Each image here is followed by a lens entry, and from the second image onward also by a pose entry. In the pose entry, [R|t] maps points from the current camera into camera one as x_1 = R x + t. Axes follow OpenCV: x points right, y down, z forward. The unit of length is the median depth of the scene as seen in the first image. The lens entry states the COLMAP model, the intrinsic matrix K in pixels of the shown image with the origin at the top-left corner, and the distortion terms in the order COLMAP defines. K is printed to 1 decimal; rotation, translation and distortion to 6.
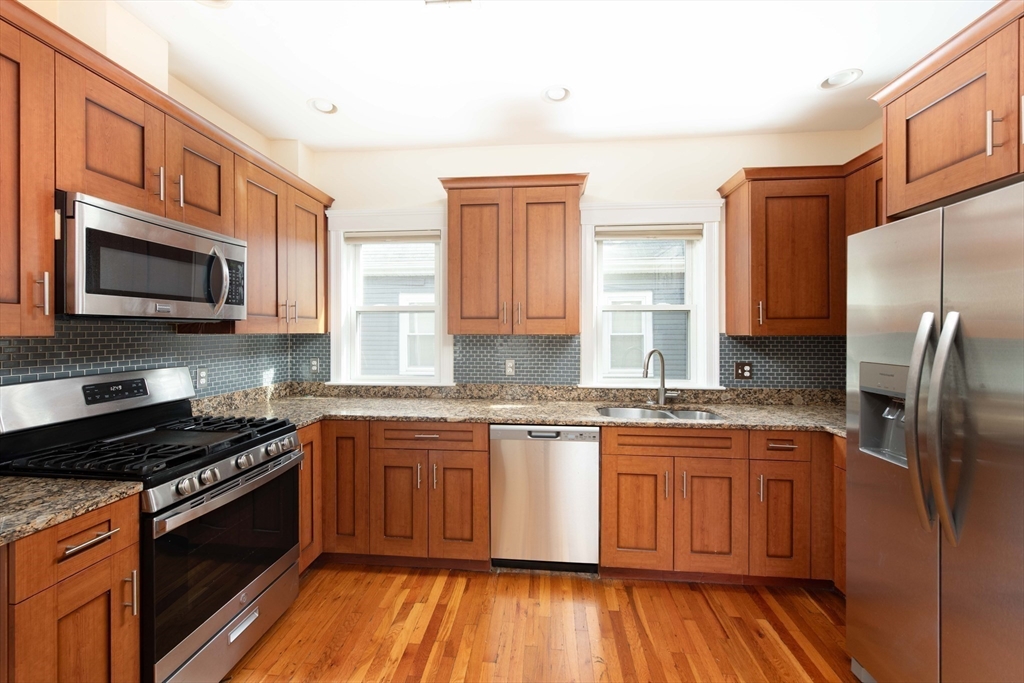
lens RADIAL K [[403.5, 0, 506.3], [0, 403.5, 332.8], [0, 0, 1]] dist [0.006732, -0.001099]
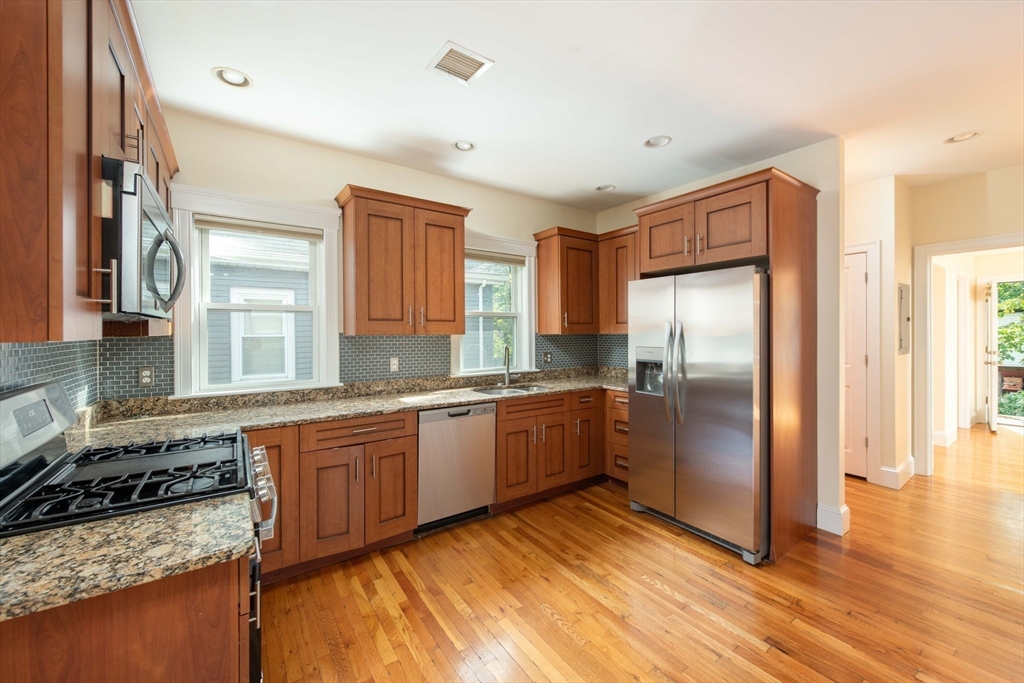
lens RADIAL K [[403.5, 0, 509.5], [0, 403.5, 334.9], [0, 0, 1]] dist [0.006732, -0.001099]
pose [[0.762498, -0.007871, 0.646942, -0.573043], [0.005385, 0.999969, 0.005818, -0.001105], [-0.646968, -0.000952, 0.762517, -0.061865]]
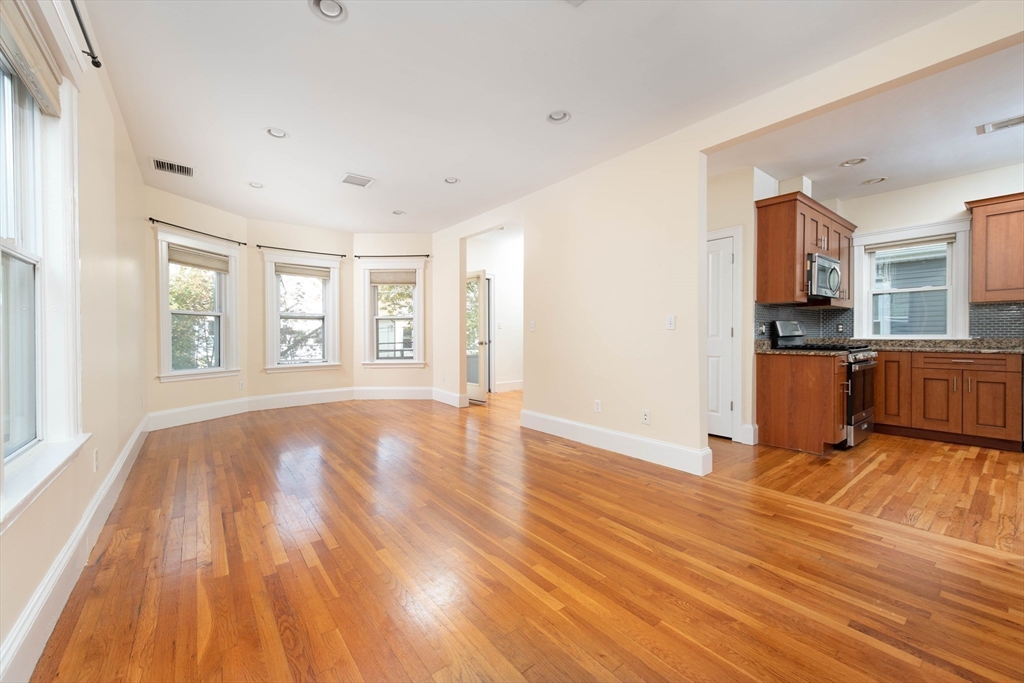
lens RADIAL K [[403.5, 0, 509.0], [0, 403.5, 337.6], [0, 0, 1]] dist [0.006732, -0.001099]
pose [[0.687200, 0.003628, -0.726460, -0.256642], [0.003095, 0.999964, 0.007922, 0.133241], [0.726462, -0.007692, 0.687163, -1.481804]]
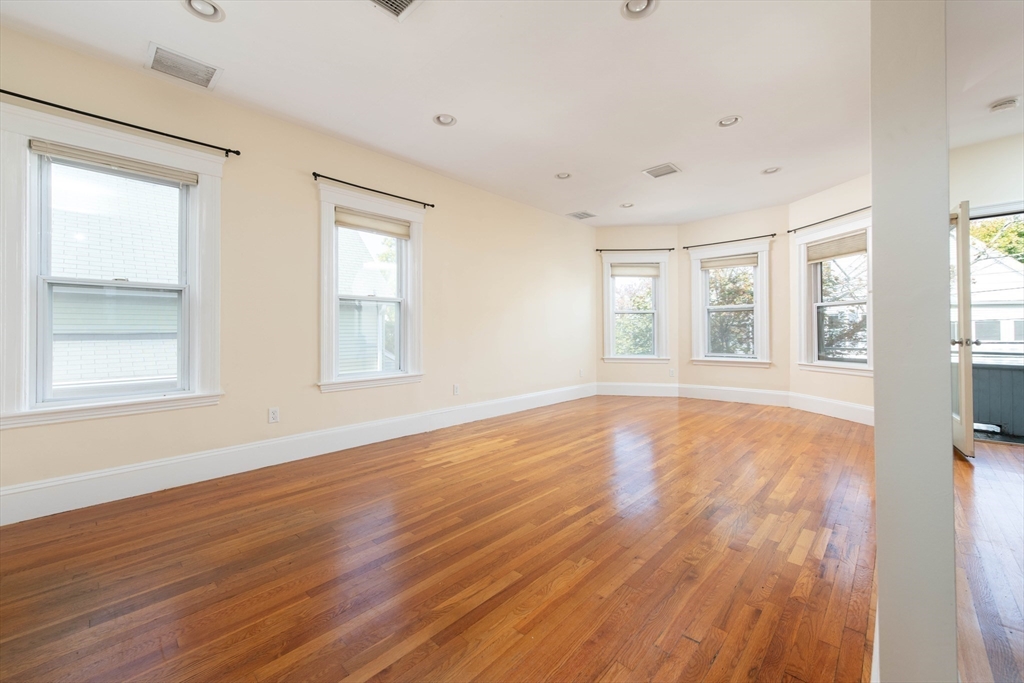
lens RADIAL K [[403.5, 0, 505.9], [0, 403.5, 332.4], [0, 0, 1]] dist [0.006732, -0.001099]
pose [[-0.626523, 0.006773, -0.779374, -0.231231], [0.007960, 0.999966, 0.002291, 0.140115], [0.779362, -0.004768, -0.626555, -0.165238]]
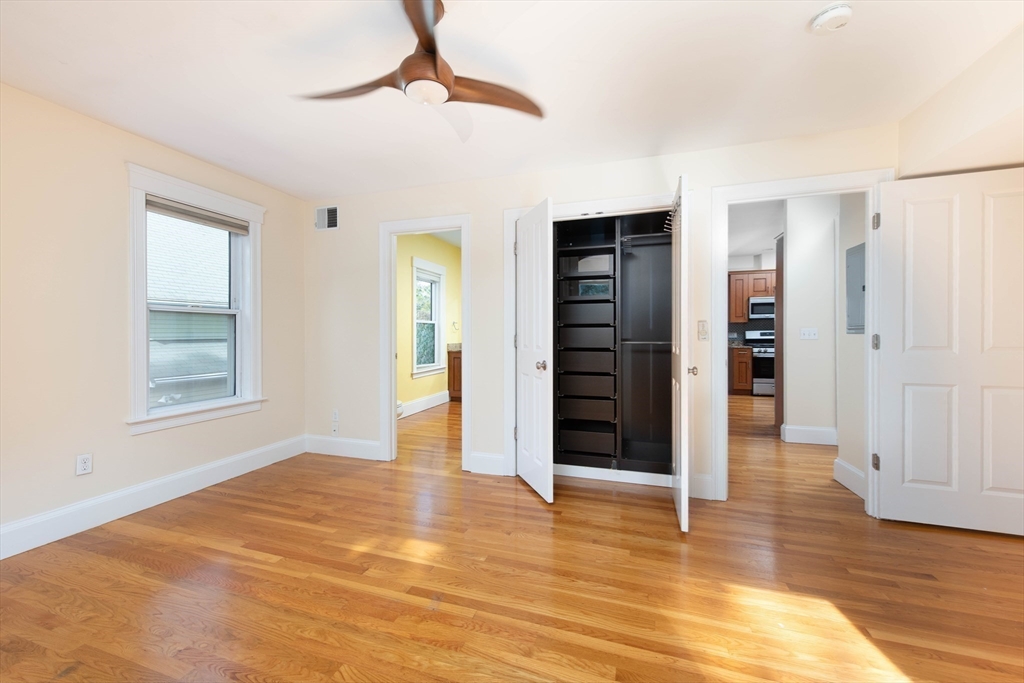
lens RADIAL K [[403.5, 0, 511.5], [0, 403.5, 338.3], [0, 0, 1]] dist [0.006732, -0.001099]
pose [[-0.213335, 0.005994, -0.976961, 3.067471], [-0.000226, 0.999981, 0.006185, 0.119621], [0.976979, 0.001540, -0.213329, -0.635461]]
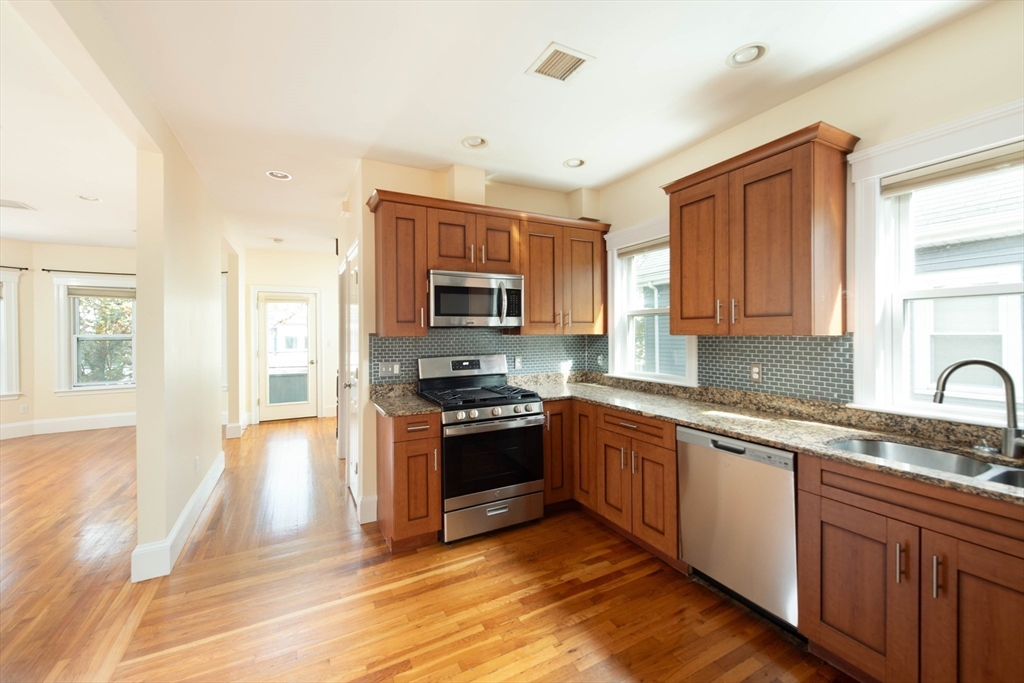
lens RADIAL K [[403.5, 0, 510.5], [0, 403.5, 334.5], [0, 0, 1]] dist [0.006732, -0.001099]
pose [[0.545584, -0.002297, -0.838053, 0.552083], [0.006397, 0.999979, 0.001424, -0.002125], [0.838032, -0.006138, 0.545587, 0.103783]]
